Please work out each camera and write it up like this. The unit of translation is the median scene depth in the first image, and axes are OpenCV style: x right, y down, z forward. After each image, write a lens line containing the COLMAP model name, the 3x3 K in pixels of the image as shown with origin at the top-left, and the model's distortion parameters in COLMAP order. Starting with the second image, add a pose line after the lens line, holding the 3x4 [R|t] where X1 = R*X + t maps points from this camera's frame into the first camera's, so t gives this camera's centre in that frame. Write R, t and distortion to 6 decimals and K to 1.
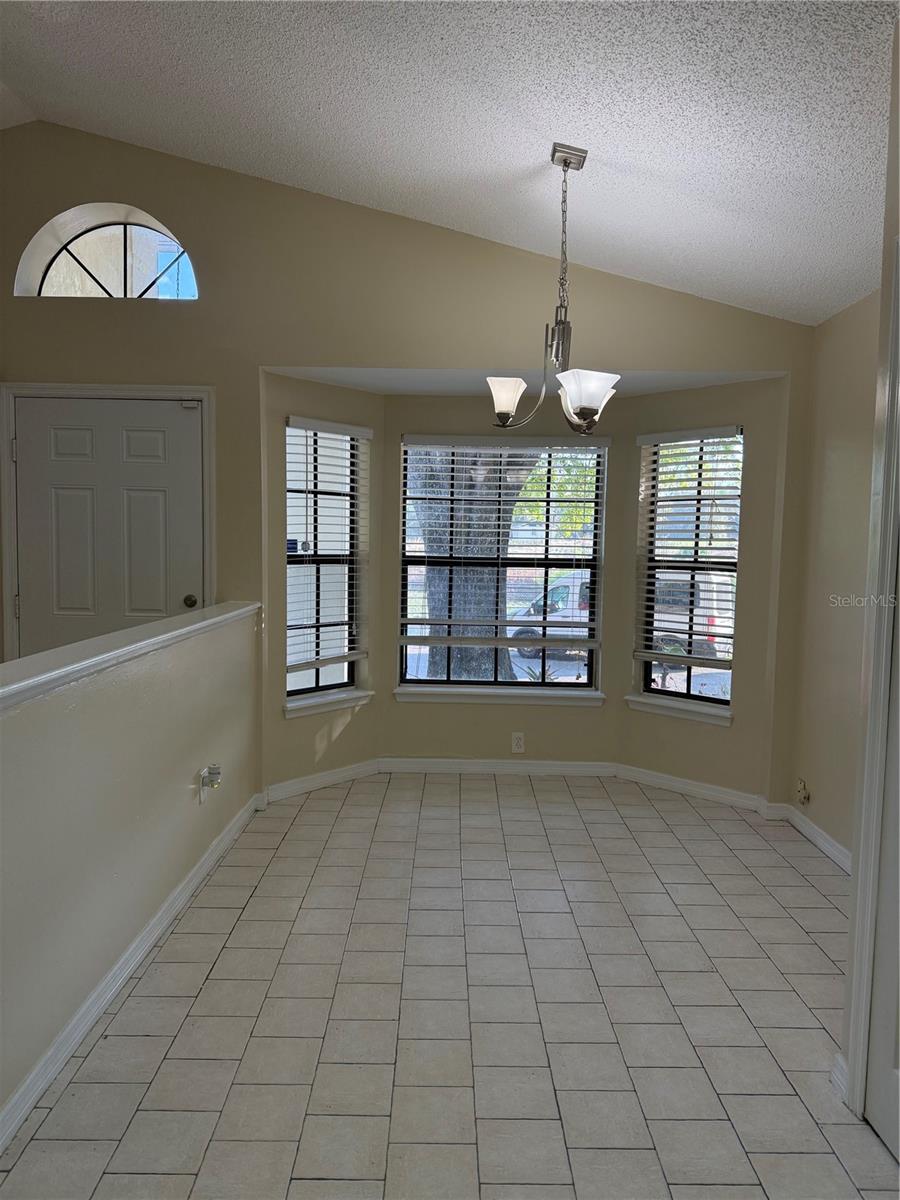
lens RADIAL K [[839.0, 0, 451.5], [0, 839.0, 597.8], [0, 0, 1]] dist [0.044603, -0.051609]
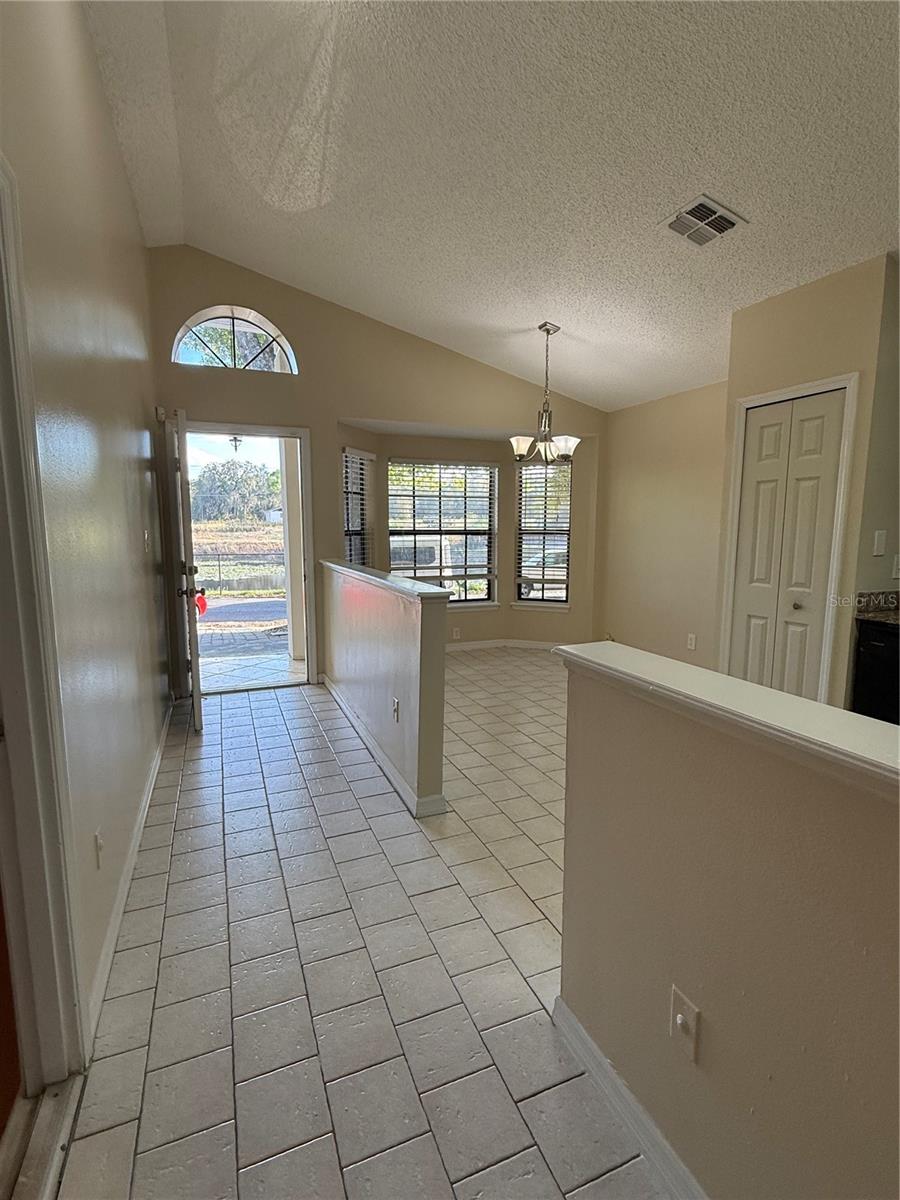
lens RADIAL K [[576.4, 0, 449.2], [0, 576.4, 594.5], [0, 0, 1]] dist [-0.007581, 0.007235]
pose [[0.920417, -0.068006, 0.384978, -0.411235], [0.043026, 0.996393, 0.073145, -0.001437], [-0.388564, -0.050760, 0.920023, -0.124933]]
